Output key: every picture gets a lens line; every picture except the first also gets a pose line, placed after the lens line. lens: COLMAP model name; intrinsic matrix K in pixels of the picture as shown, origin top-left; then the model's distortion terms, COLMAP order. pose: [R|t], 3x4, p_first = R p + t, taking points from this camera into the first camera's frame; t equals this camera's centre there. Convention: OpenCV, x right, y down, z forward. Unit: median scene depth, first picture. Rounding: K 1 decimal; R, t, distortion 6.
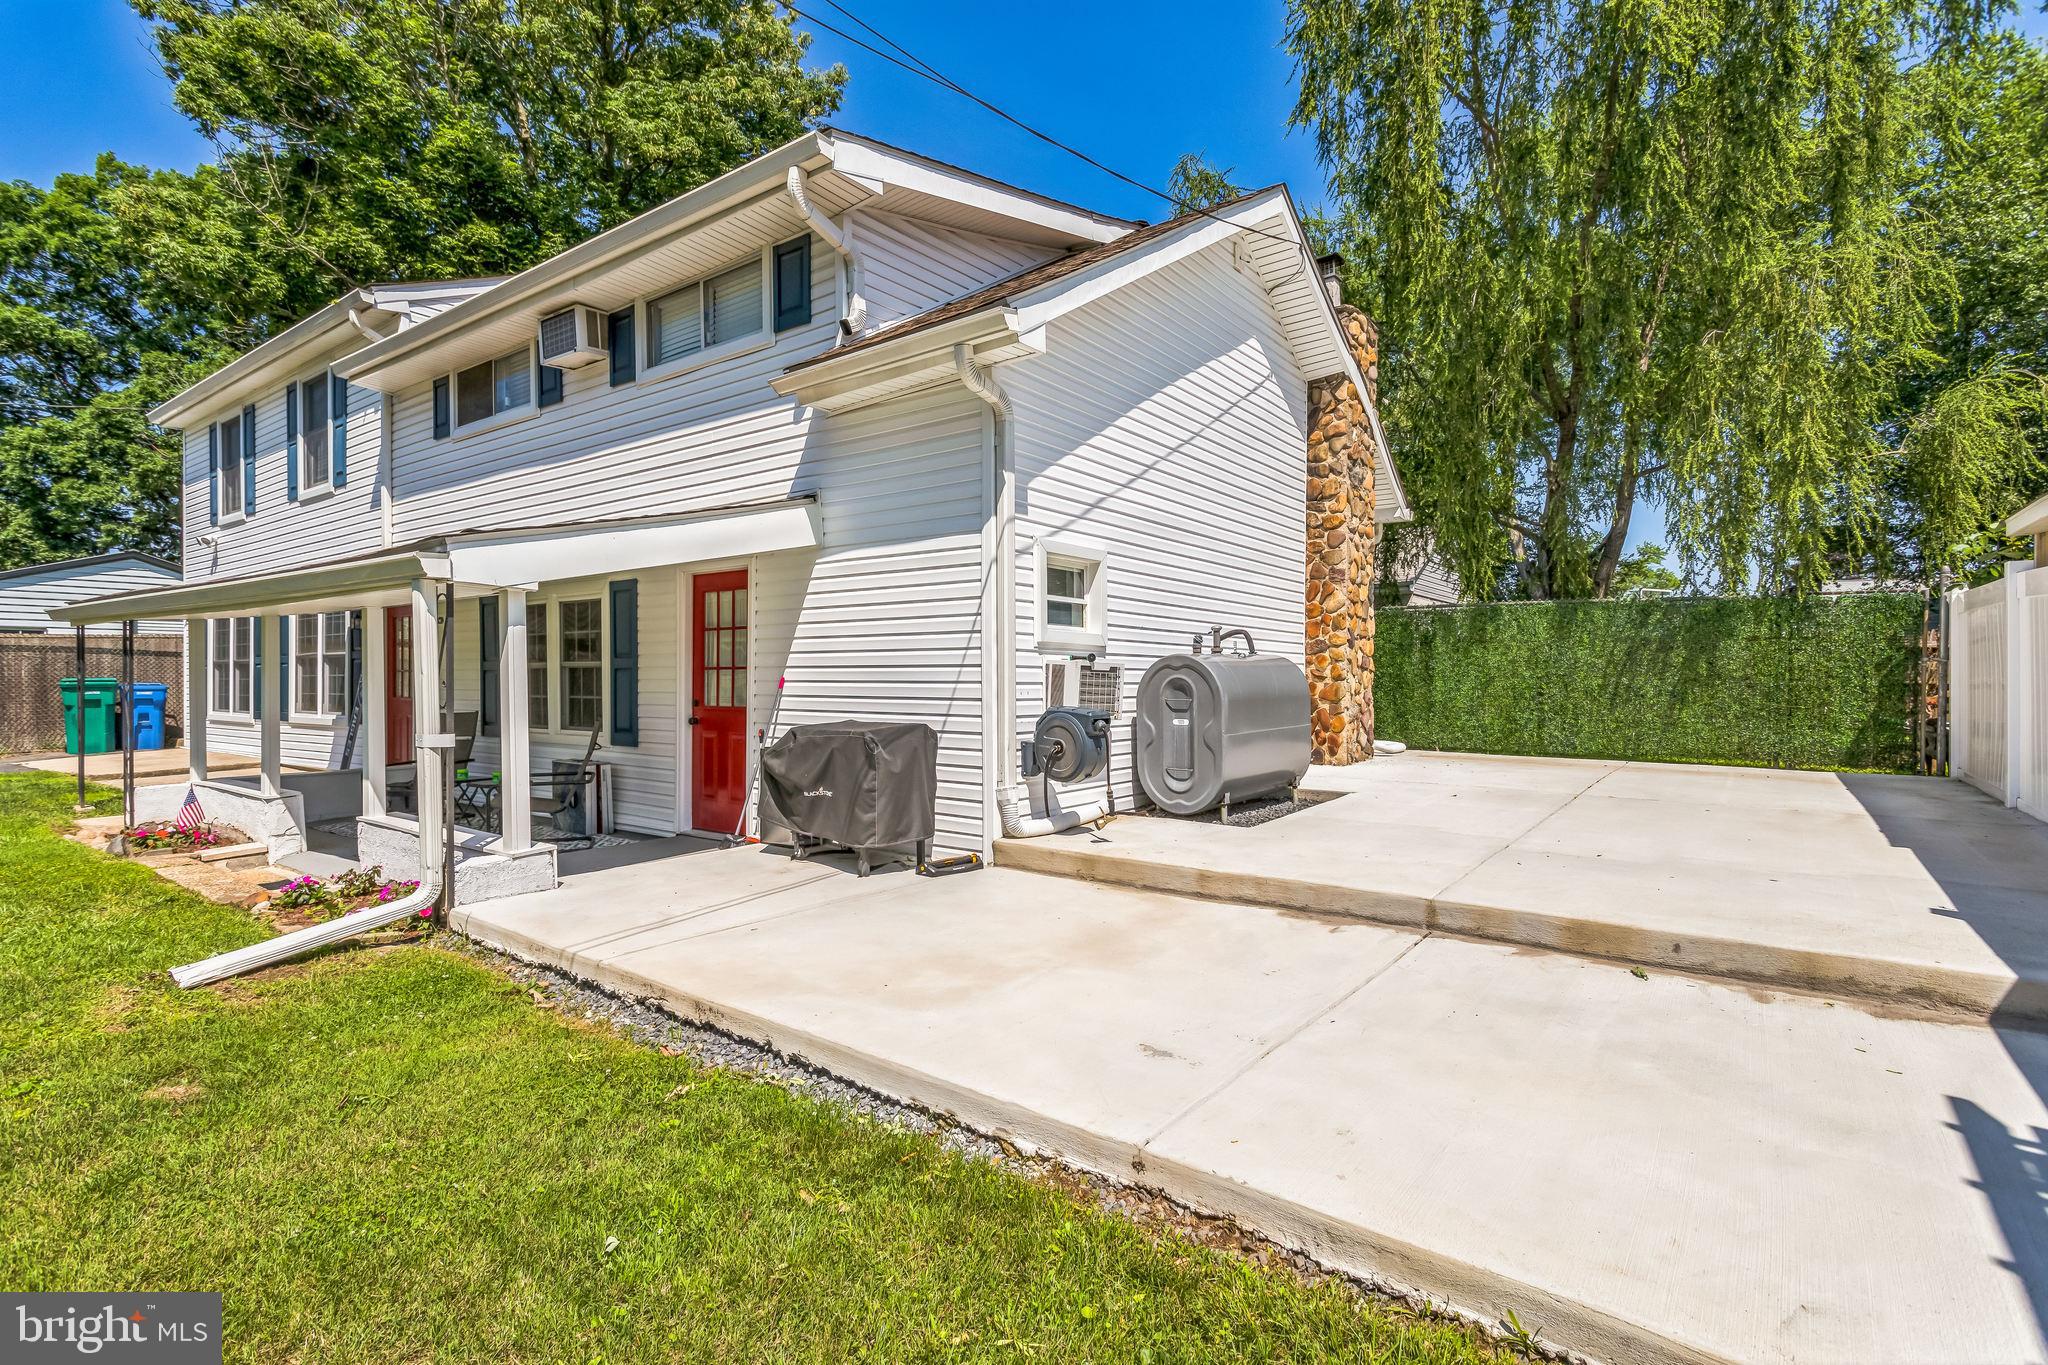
lens RADIAL K [[974.9, 0, 1032.6], [0, 974.9, 676.5], [0, 0, 1]] dist [-0.001055, 0.001815]
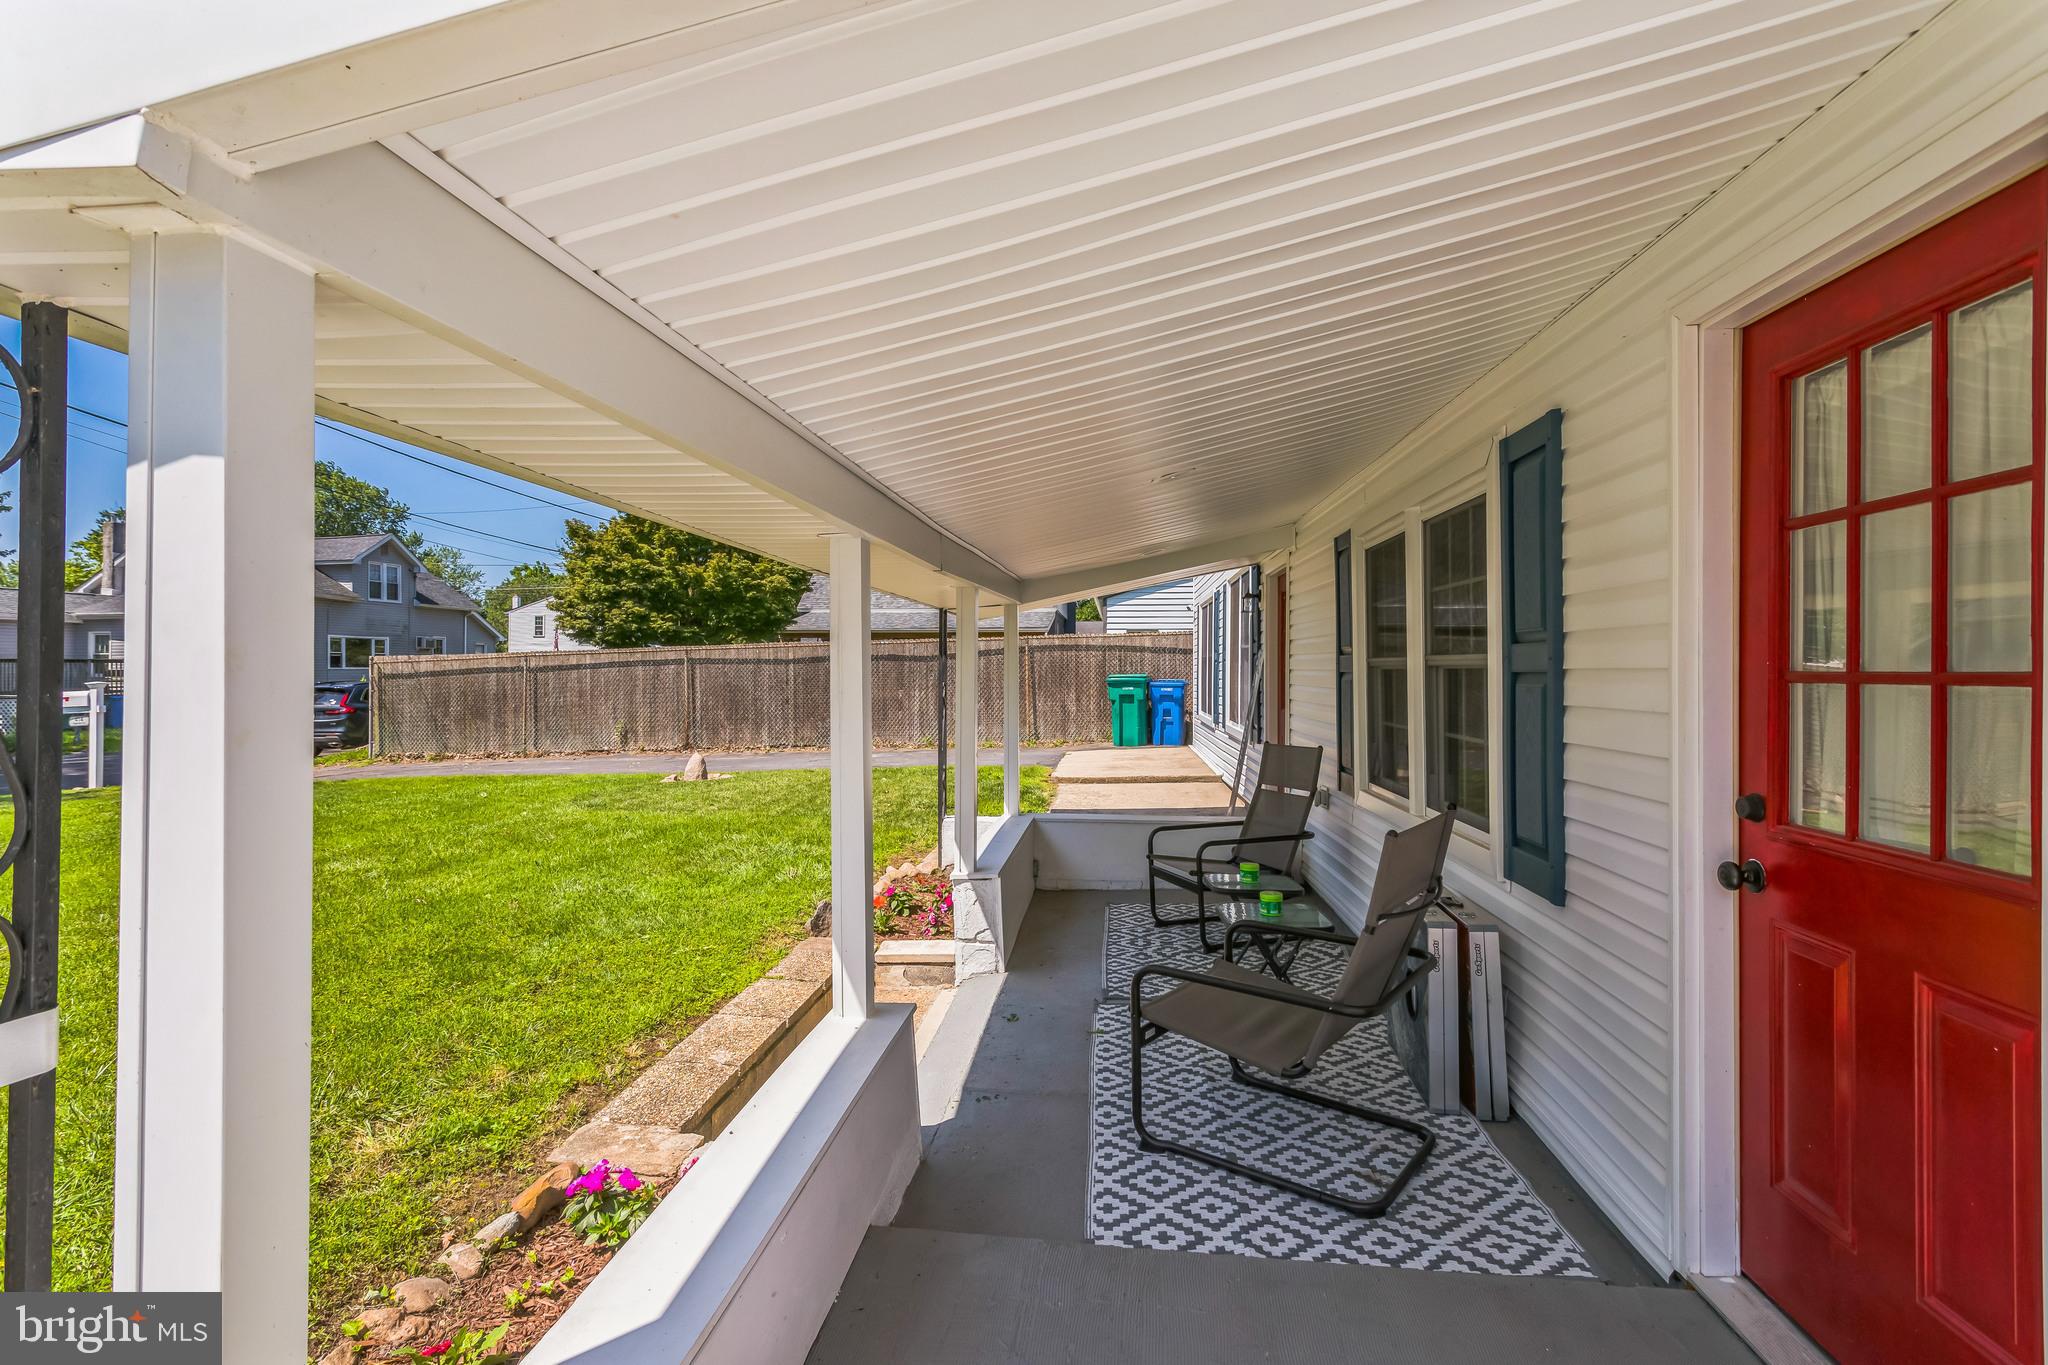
lens RADIAL K [[974.9, 0, 1002.4], [0, 974.9, 656.4], [0, 0, 1]] dist [-0.001055, 0.001815]
pose [[0.494418, -0.007973, -0.869188, -0.214779], [-0.004945, 0.999916, -0.011985, -0.009780], [0.869210, 0.010223, 0.494337, 0.688396]]
